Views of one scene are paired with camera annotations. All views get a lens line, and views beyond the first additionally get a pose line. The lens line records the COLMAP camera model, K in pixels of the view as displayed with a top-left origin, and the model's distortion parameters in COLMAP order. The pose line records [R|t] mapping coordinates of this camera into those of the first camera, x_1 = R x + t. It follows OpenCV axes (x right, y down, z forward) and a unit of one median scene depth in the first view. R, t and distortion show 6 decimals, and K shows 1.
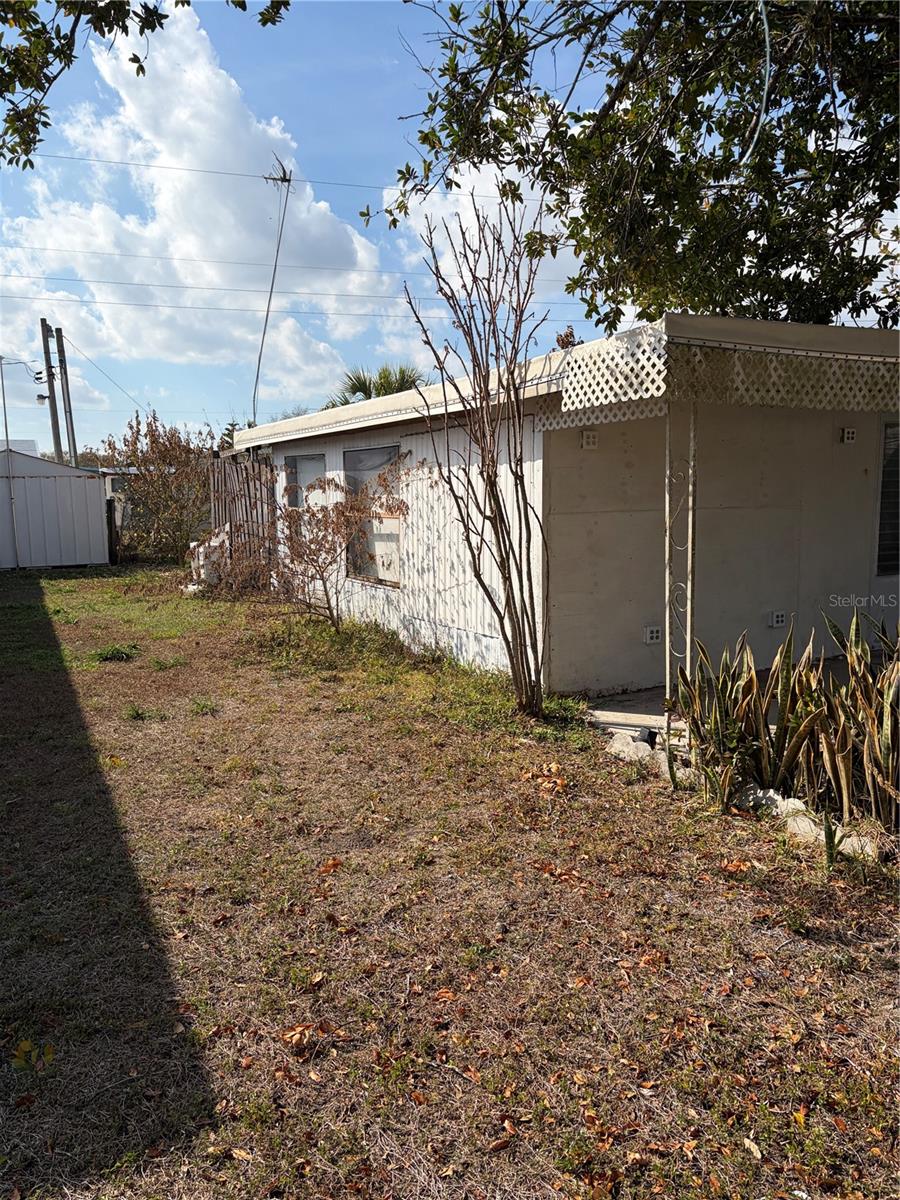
lens RADIAL K [[899.9, 0, 450.0], [0, 899.9, 600.0], [0, 0, 1]] dist [0.052747, -0.054053]
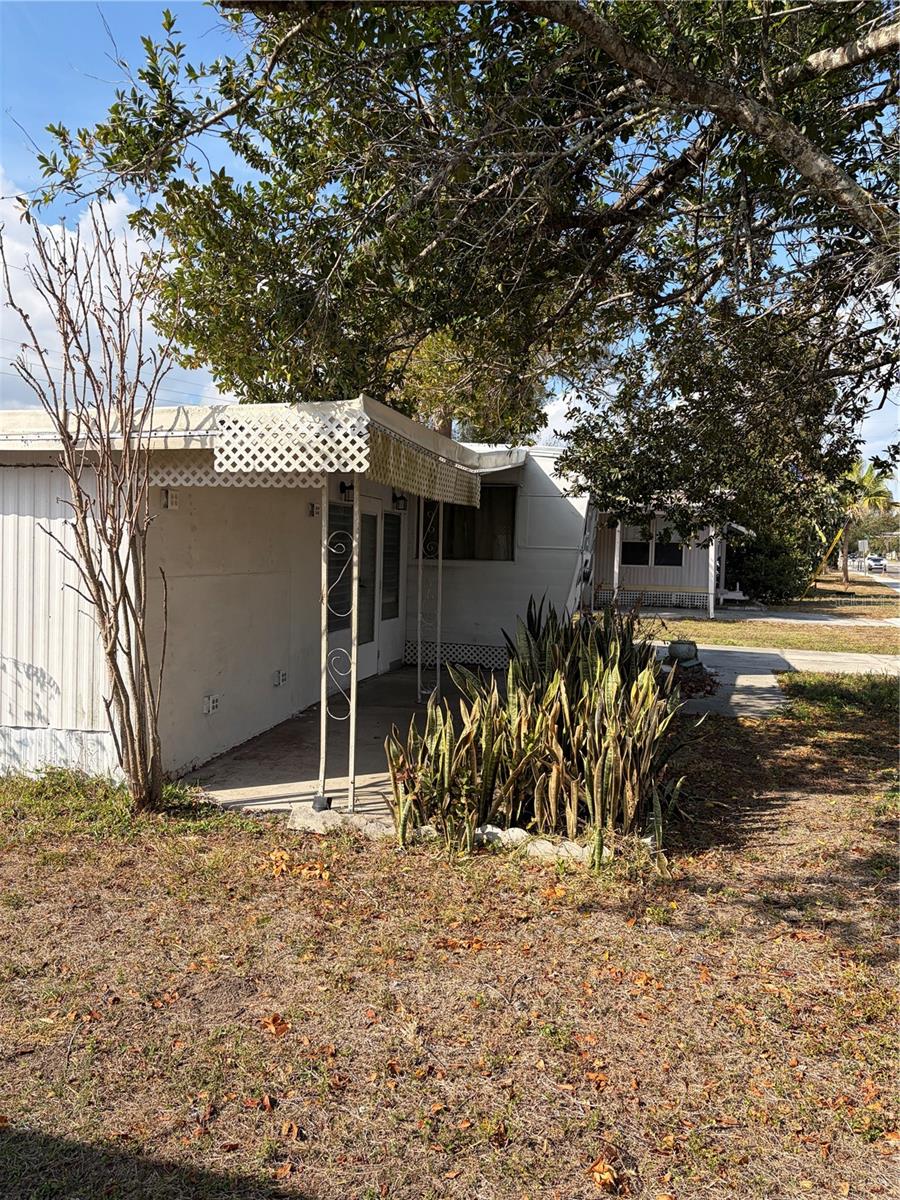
lens RADIAL K [[899.9, 0, 450.0], [0, 899.9, 600.0], [0, 0, 1]] dist [0.052747, -0.054053]
pose [[0.635347, -0.010774, 0.772152, -0.446409], [0.057681, 0.997772, -0.033540, -0.032040], [-0.770070, 0.065848, 0.634552, 0.234113]]
